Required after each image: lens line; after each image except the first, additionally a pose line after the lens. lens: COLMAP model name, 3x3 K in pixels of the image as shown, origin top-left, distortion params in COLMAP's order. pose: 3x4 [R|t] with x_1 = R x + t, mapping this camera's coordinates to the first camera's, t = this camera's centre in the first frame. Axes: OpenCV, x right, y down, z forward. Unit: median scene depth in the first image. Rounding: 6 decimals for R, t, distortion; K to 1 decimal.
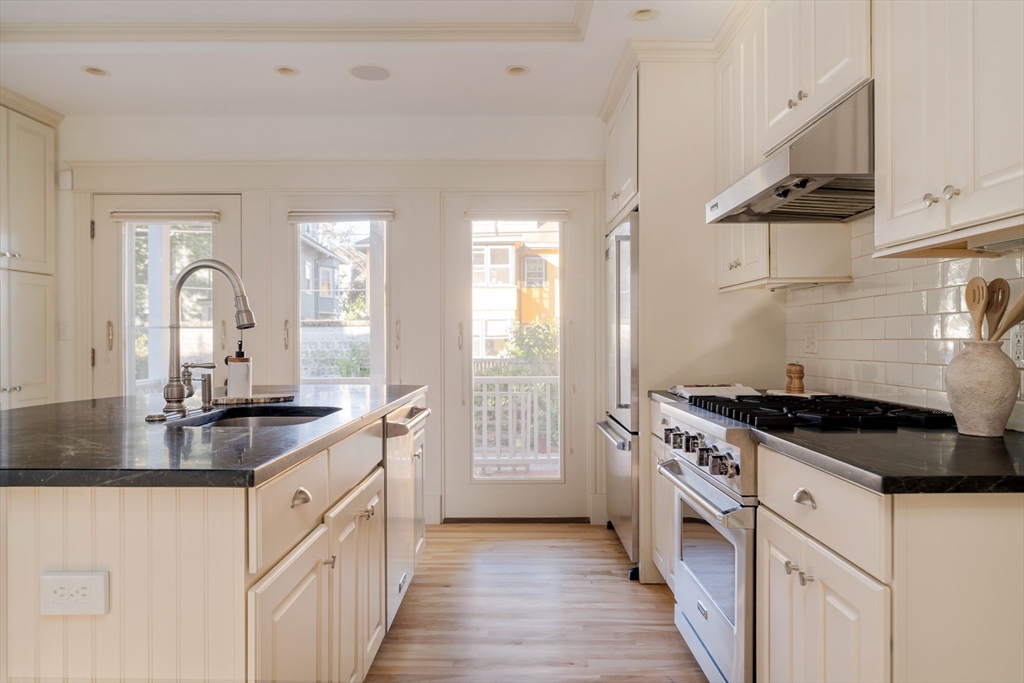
lens RADIAL K [[688.7, 0, 511.1], [0, 688.7, 342.9], [0, 0, 1]] dist [0.002266, 0.002984]
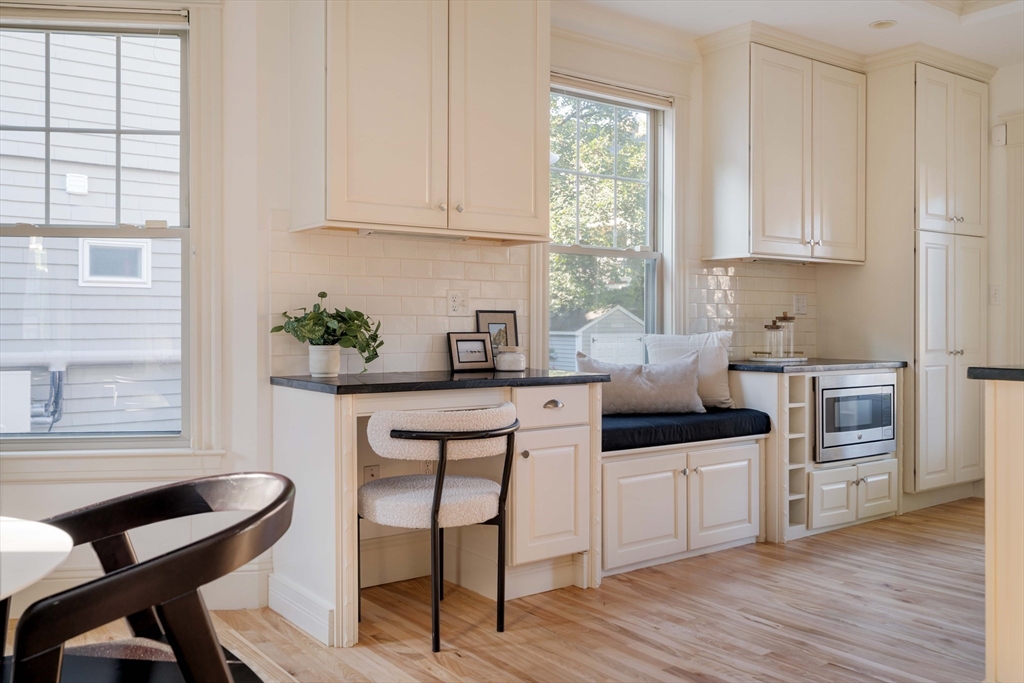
lens RADIAL K [[906.7, 0, 518.0], [0, 906.7, 324.7], [0, 0, 1]] dist [-0.000785, -0.005172]
pose [[0.607917, 0.002508, -0.793997, -0.095829], [-0.004935, 0.999988, -0.000620, 0.040469], [0.793985, 0.004296, 0.607922, -0.427399]]
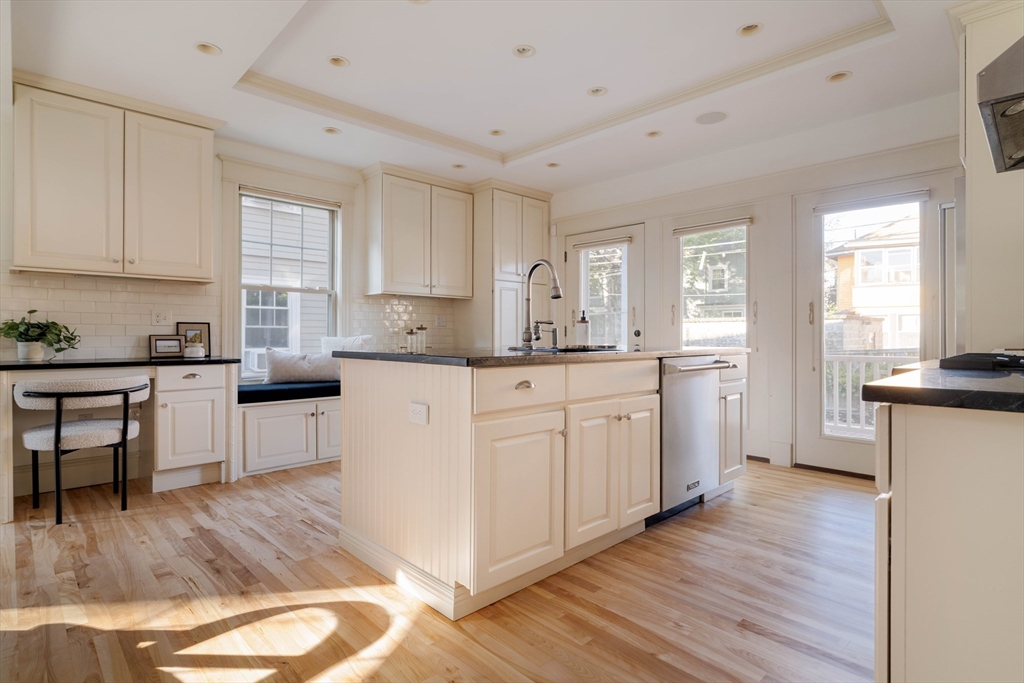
lens RADIAL K [[503.2, 0, 519.2], [0, 503.2, 334.3], [0, 0, 1]] dist [-0.005626, 0.000317]
pose [[0.706310, -0.001802, -0.707900, 0.301776], [-0.002192, 0.999986, -0.004734, 0.052744], [0.707899, 0.004895, 0.706296, 0.047036]]
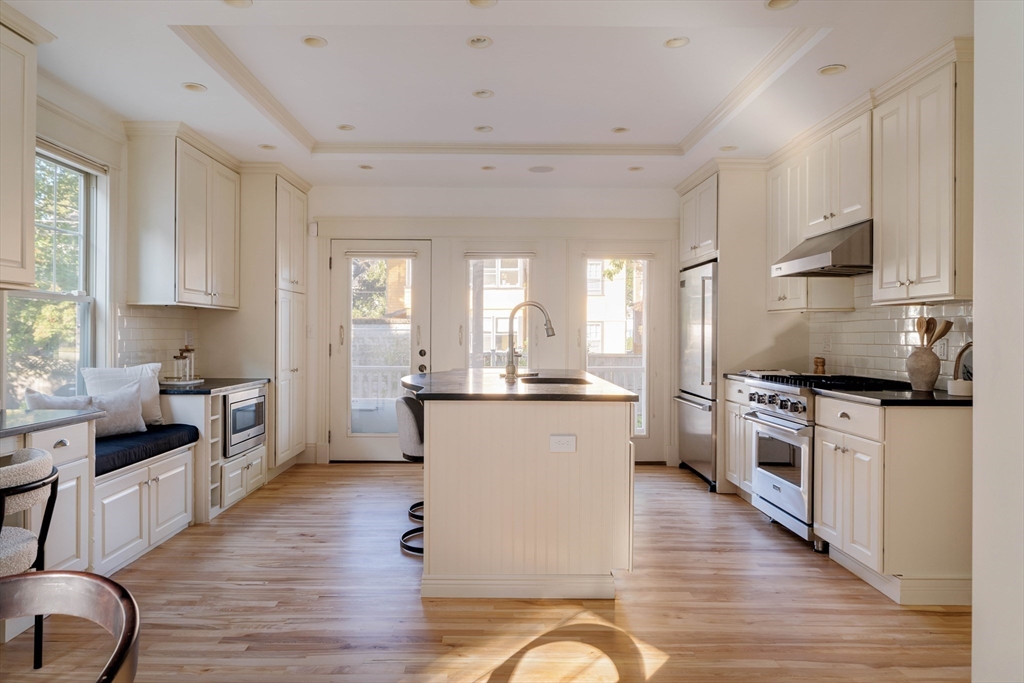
lens RADIAL K [[652.6, 0, 505.6], [0, 652.6, 335.9], [0, 0, 1]] dist [0.017578, -0.006034]
pose [[0.999929, 0.007722, 0.009059, -0.379547], [-0.007694, 0.999966, -0.003097, -0.011803], [-0.009083, 0.003027, 0.999954, -0.614074]]
